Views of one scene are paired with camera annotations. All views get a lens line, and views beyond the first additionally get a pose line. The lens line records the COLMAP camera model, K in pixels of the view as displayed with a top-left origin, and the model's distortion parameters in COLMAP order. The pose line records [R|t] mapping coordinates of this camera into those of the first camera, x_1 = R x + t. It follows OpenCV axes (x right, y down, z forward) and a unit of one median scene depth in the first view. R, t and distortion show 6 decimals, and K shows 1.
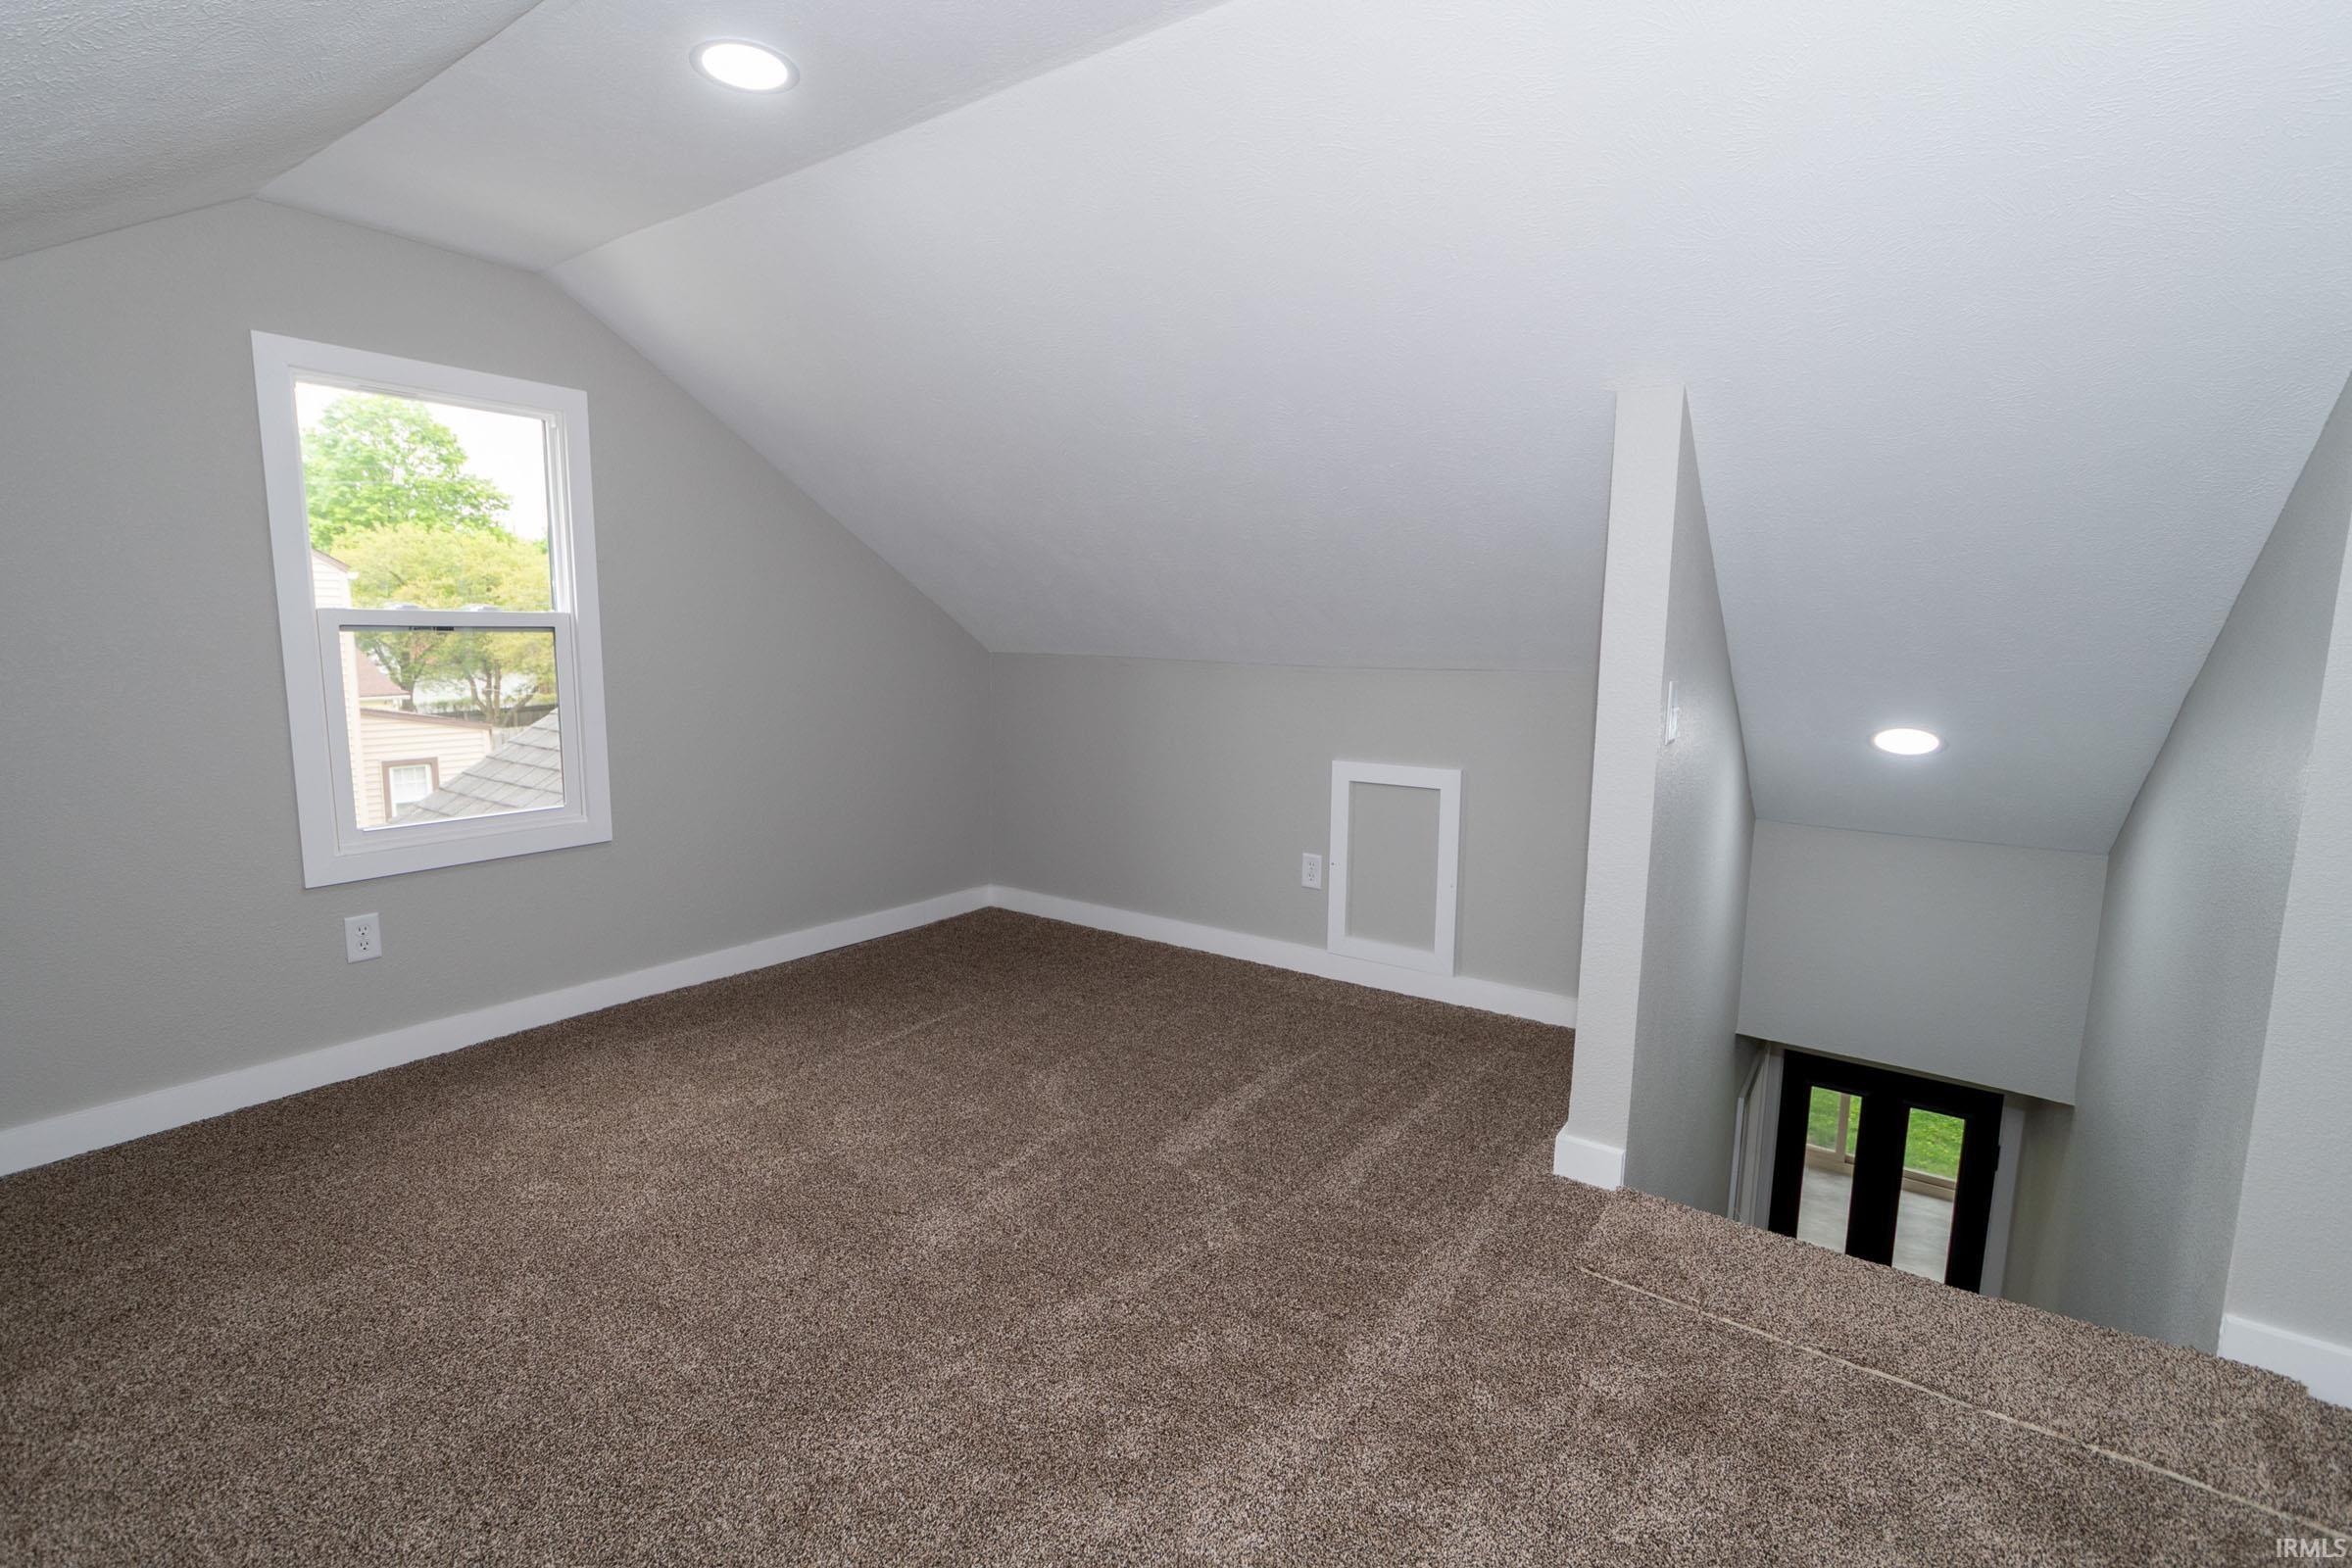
lens RADIAL K [[1048.2, 0, 1126.4], [0, 1048.2, 774.4], [0, 0, 1]] dist [0.000855, -0.001169]
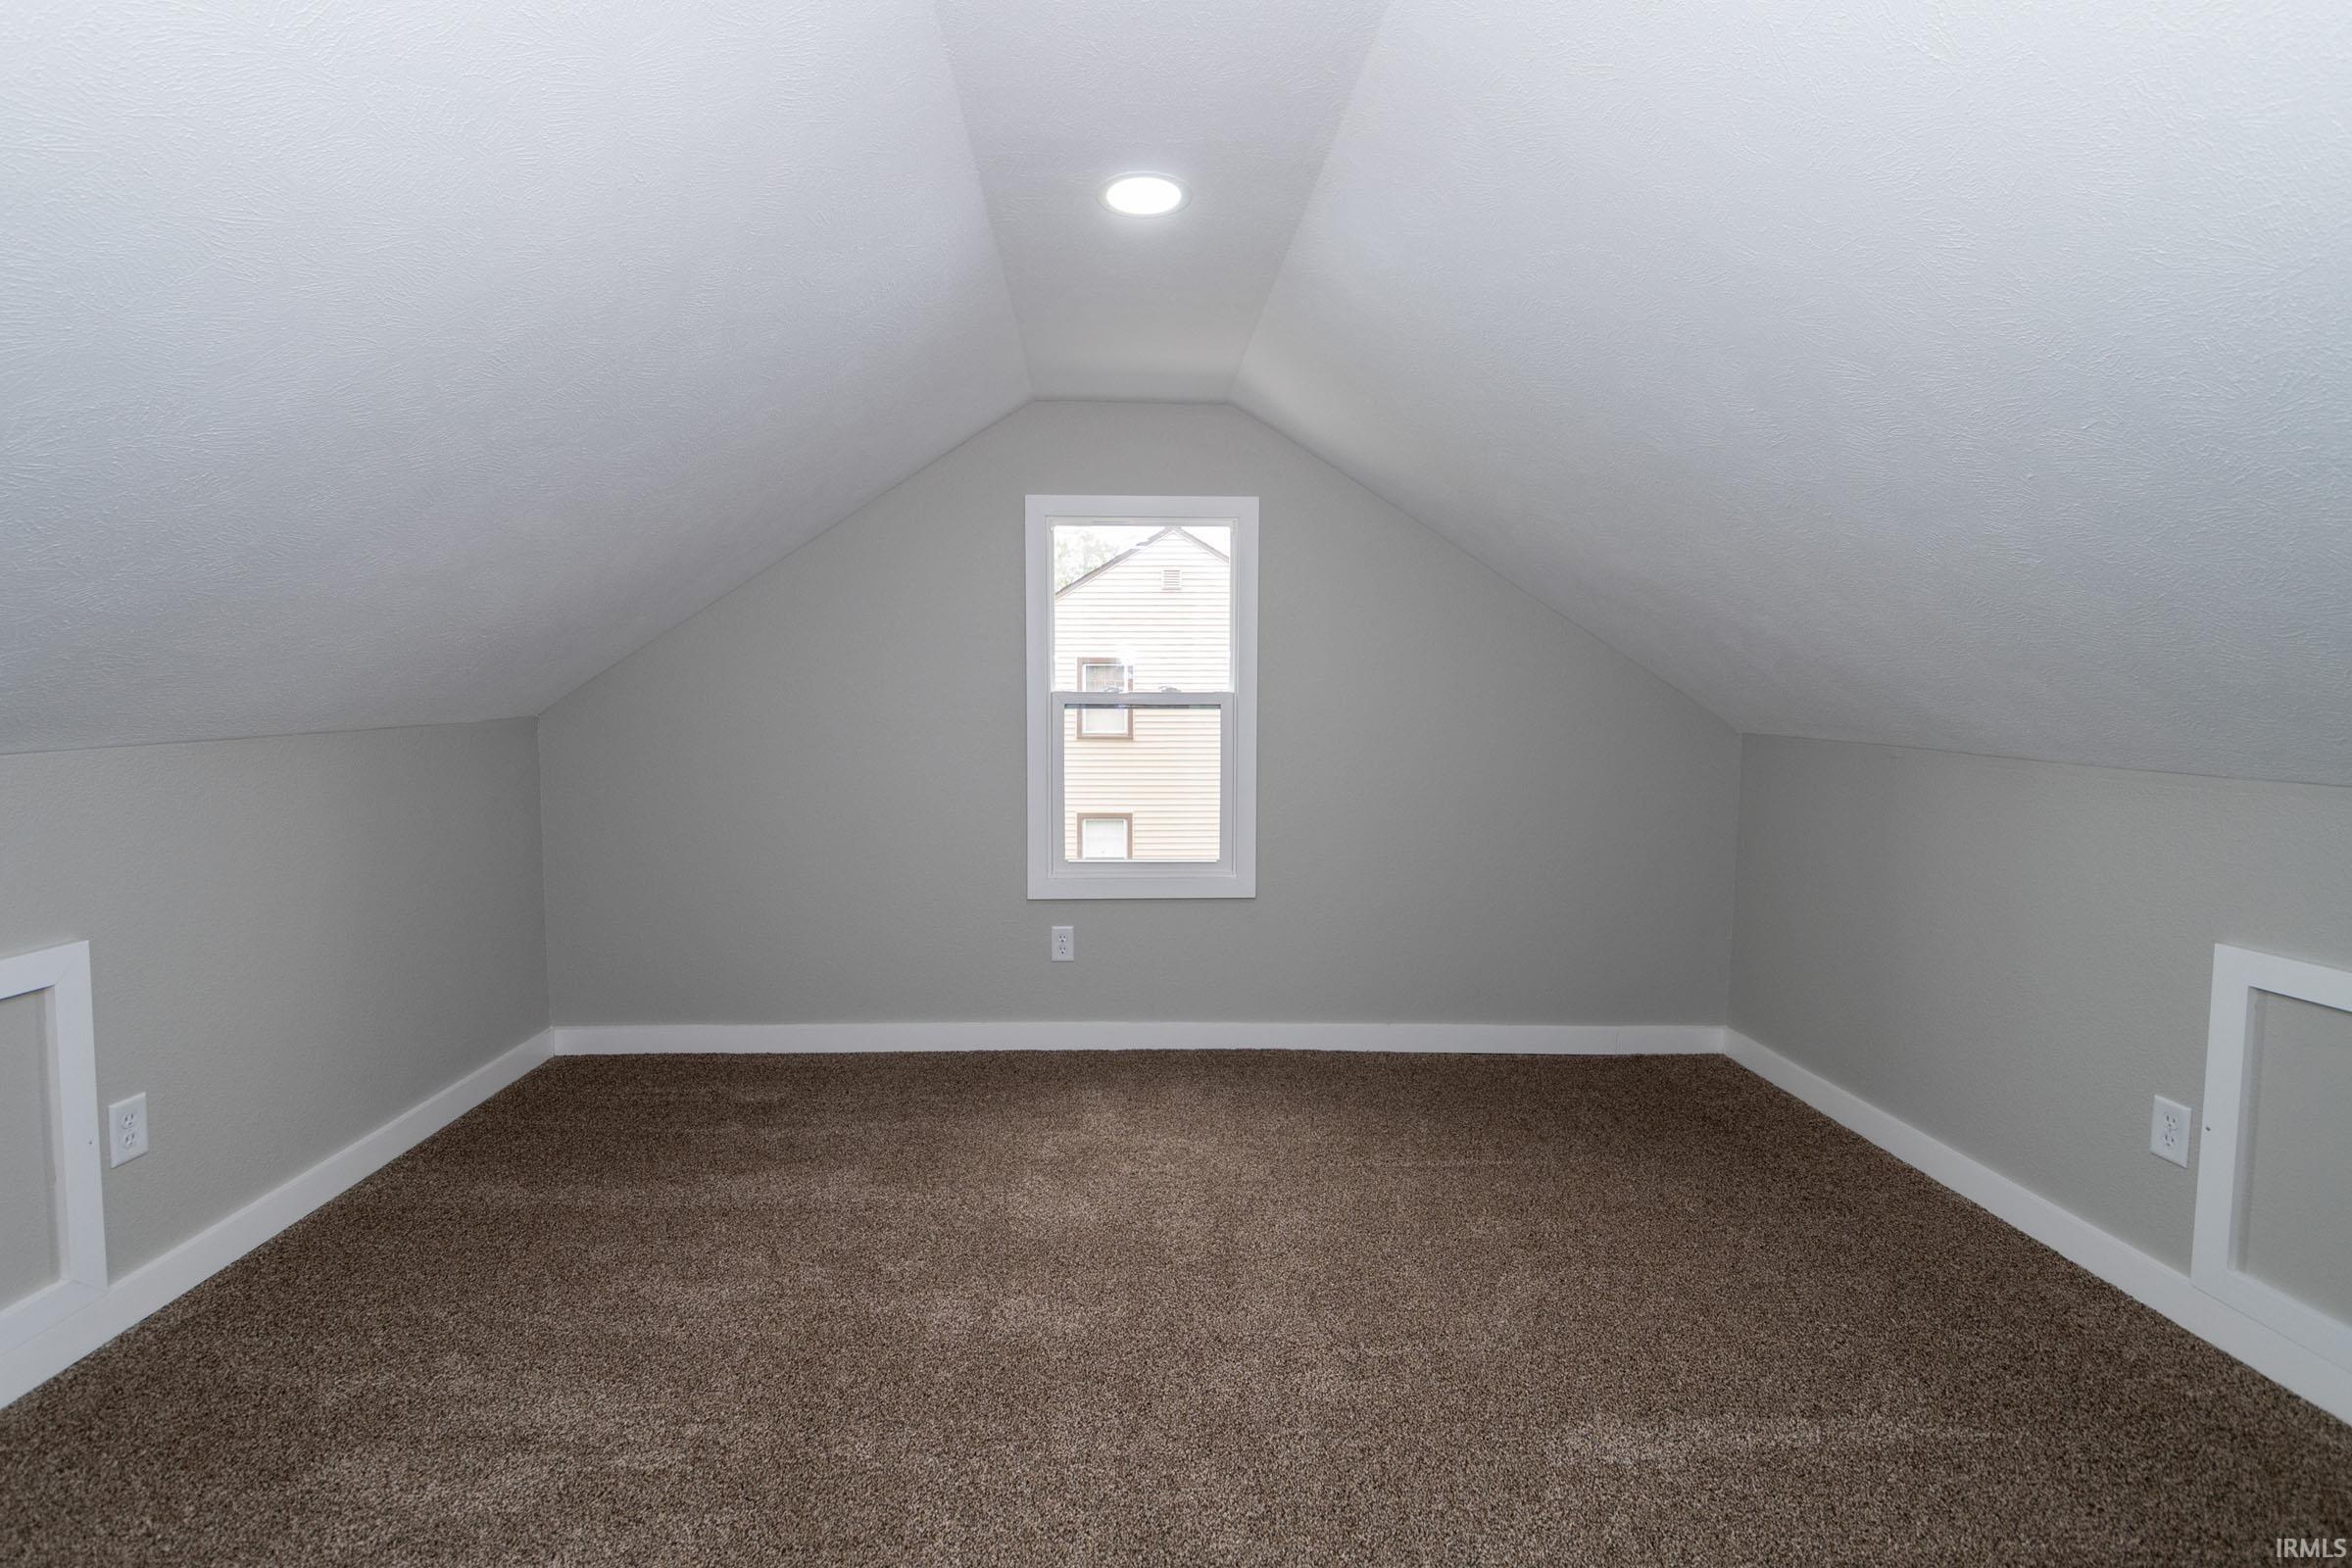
lens RADIAL K [[1048.2, 0, 1126.4], [0, 1048.2, 774.4], [0, 0, 1]] dist [0.000855, -0.001169]
pose [[0.628199, 0.054559, -0.776138, 0.282534], [-0.104476, 0.994419, -0.014658, -0.037310], [0.771007, 0.090296, 0.630393, 0.205208]]
